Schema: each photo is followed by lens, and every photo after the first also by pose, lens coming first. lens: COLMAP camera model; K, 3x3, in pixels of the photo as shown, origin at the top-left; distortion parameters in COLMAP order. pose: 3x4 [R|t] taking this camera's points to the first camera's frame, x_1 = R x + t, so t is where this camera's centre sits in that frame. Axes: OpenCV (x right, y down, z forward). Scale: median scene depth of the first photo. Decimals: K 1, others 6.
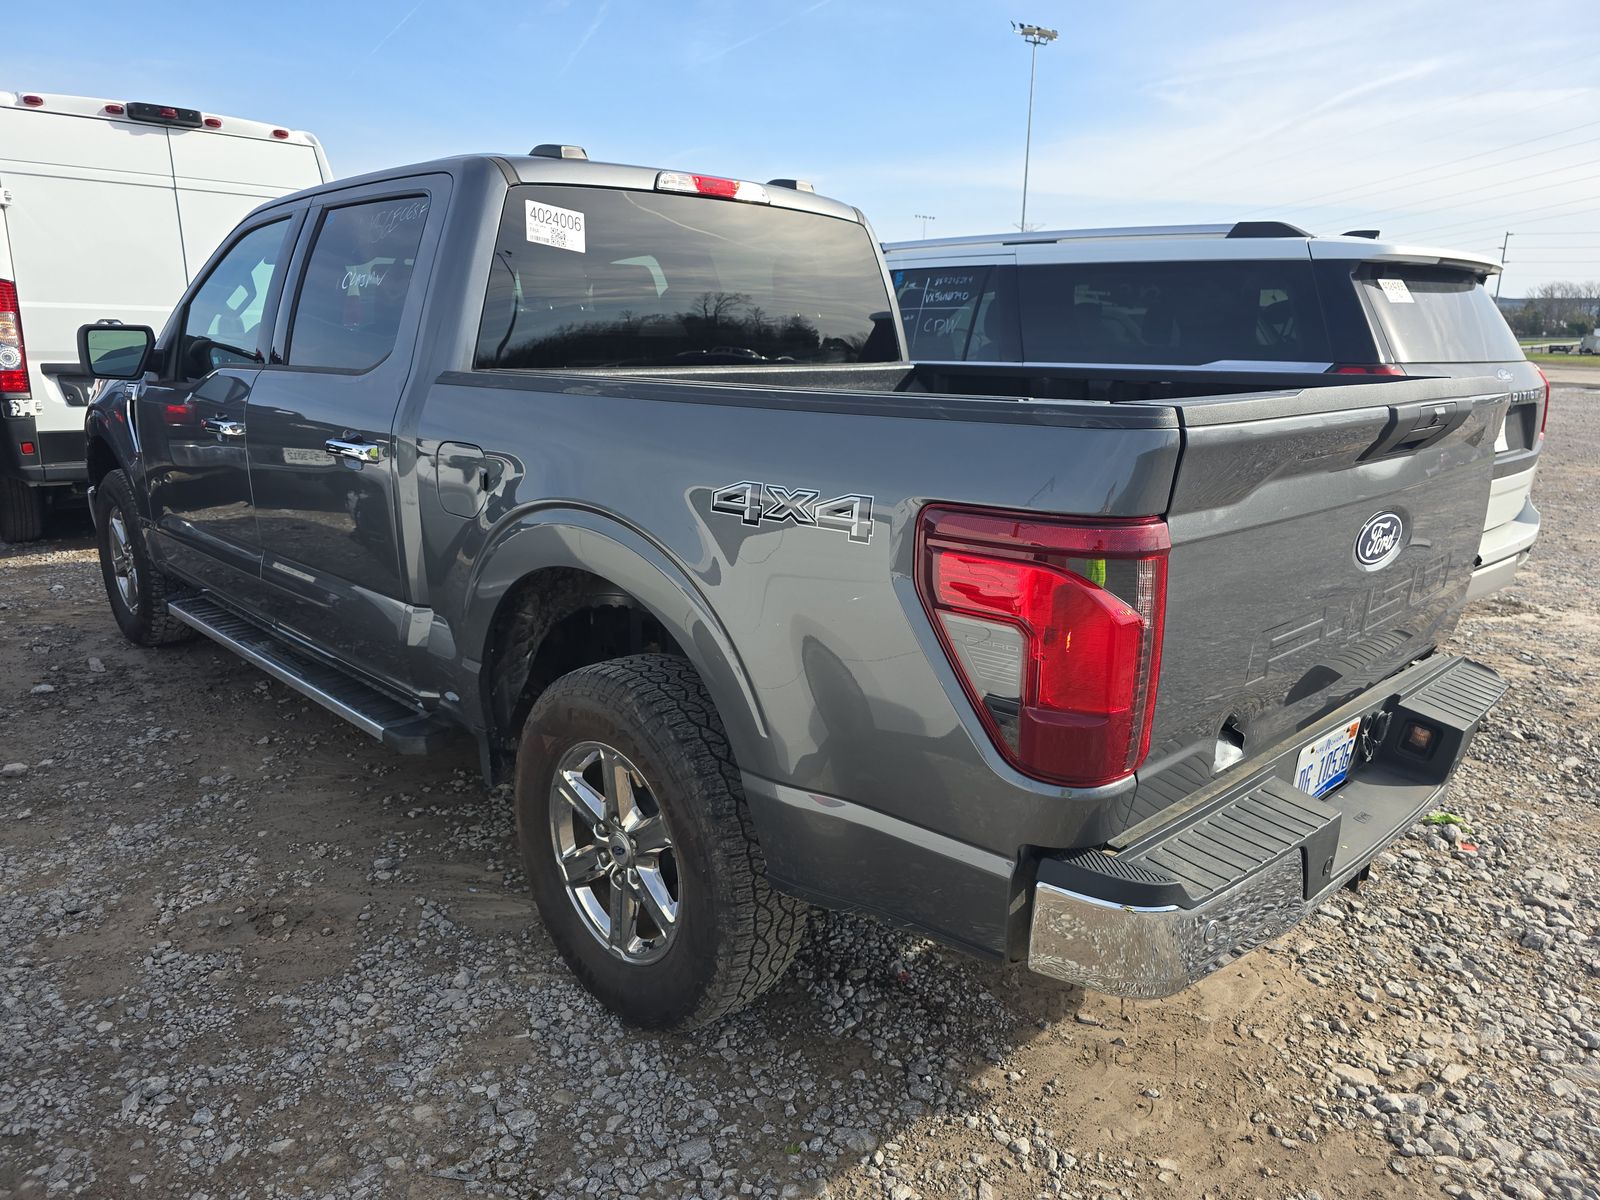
lens RADIAL K [[1078.0, 0, 799.8], [0, 1078.0, 594.3], [0, 0, 1]] dist [0.071992, -0.070671]
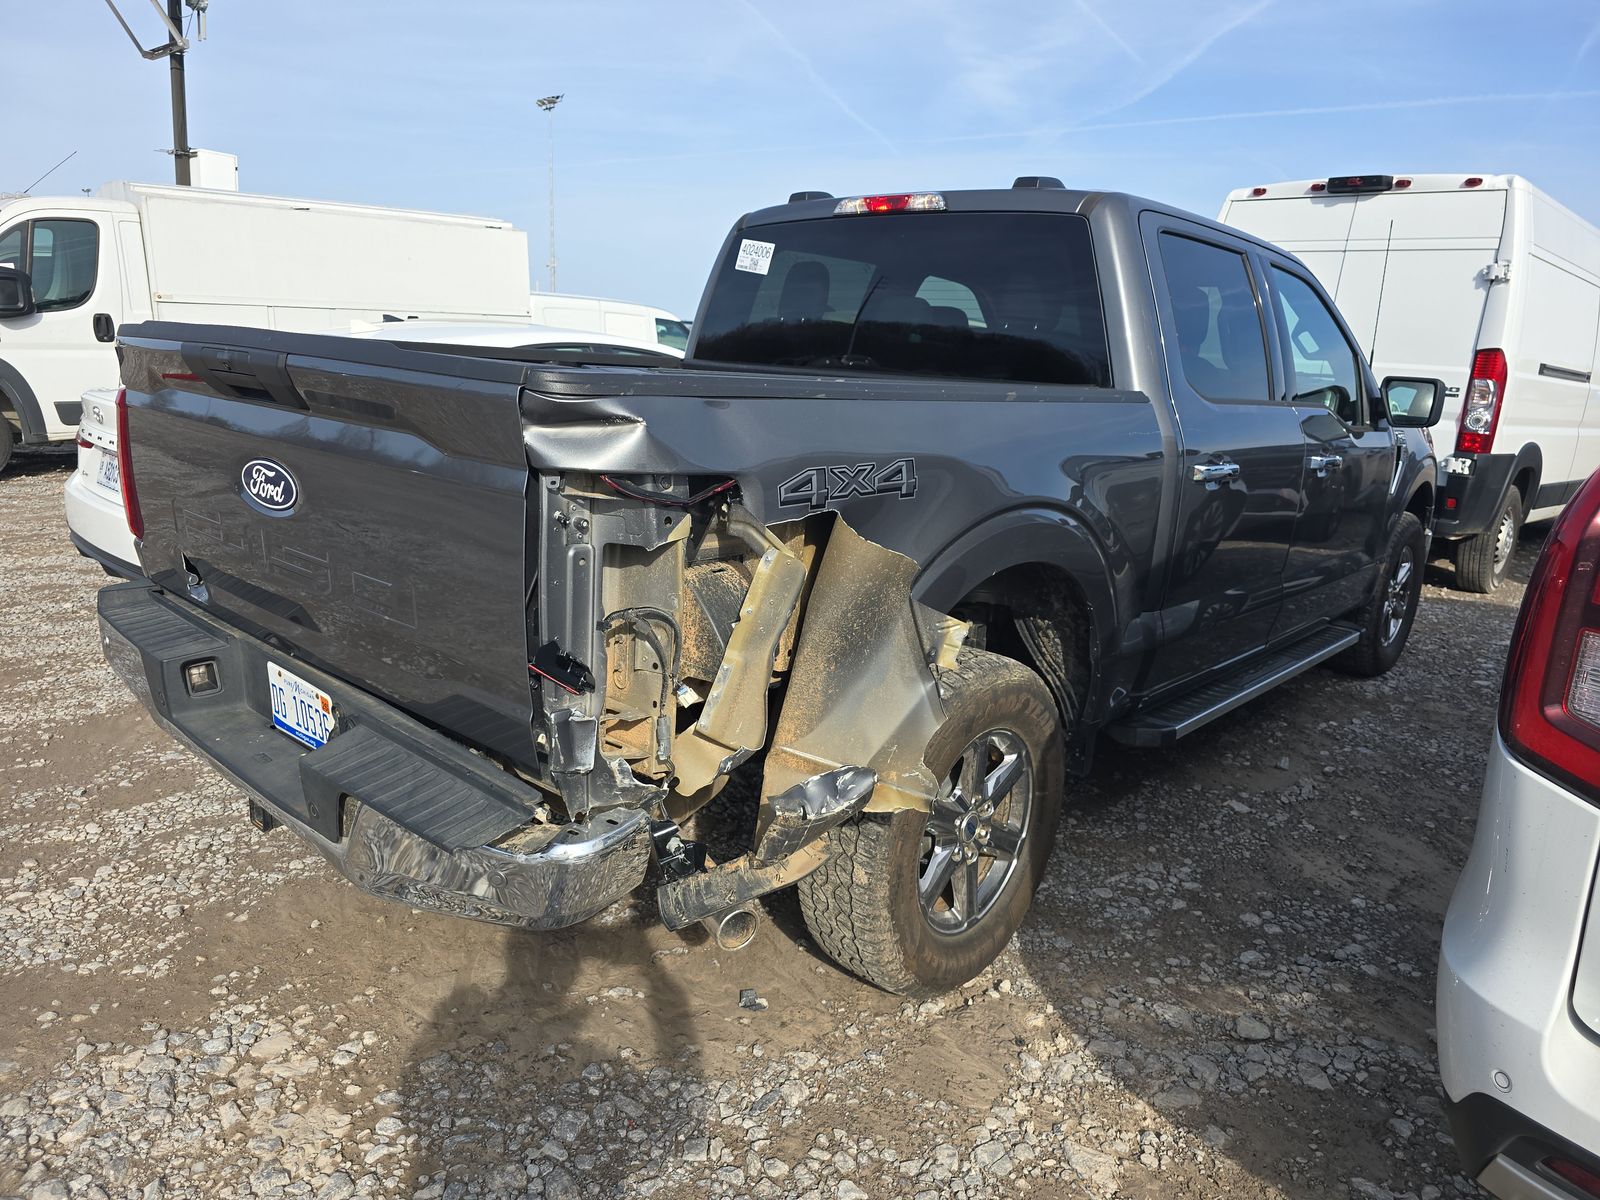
lens RADIAL K [[1078.0, 0, 799.8], [0, 1078.0, 594.3], [0, 0, 1]] dist [0.071992, -0.070671]
pose [[0.051079, 0.207177, -0.976969, 1.142464], [-0.291055, 0.938869, 0.183880, -0.207635], [0.955342, 0.274960, 0.108256, 1.009254]]
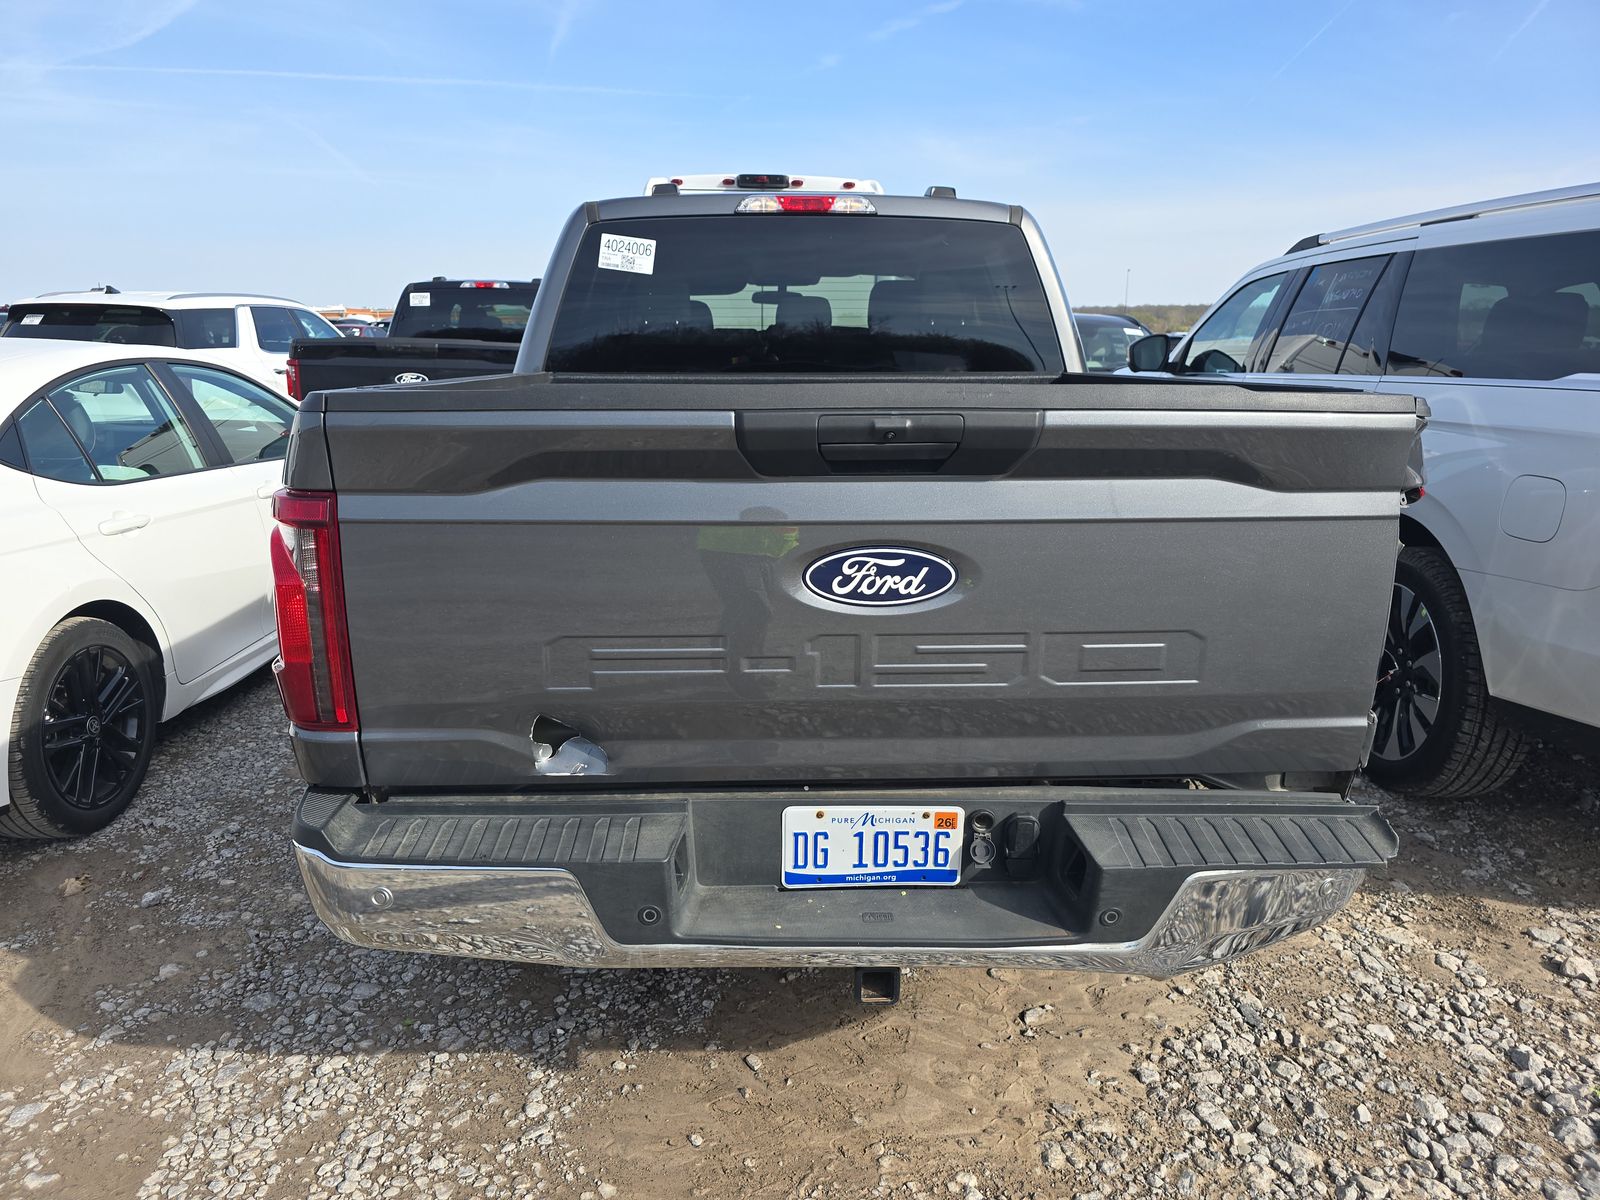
lens RADIAL K [[1078.0, 0, 799.8], [0, 1078.0, 594.3], [0, 0, 1]] dist [0.071992, -0.070671]
pose [[0.740888, 0.135645, -0.657788, 0.736896], [-0.147723, 0.988321, 0.037420, -0.041962], [0.655182, 0.069446, 0.752273, 0.253457]]
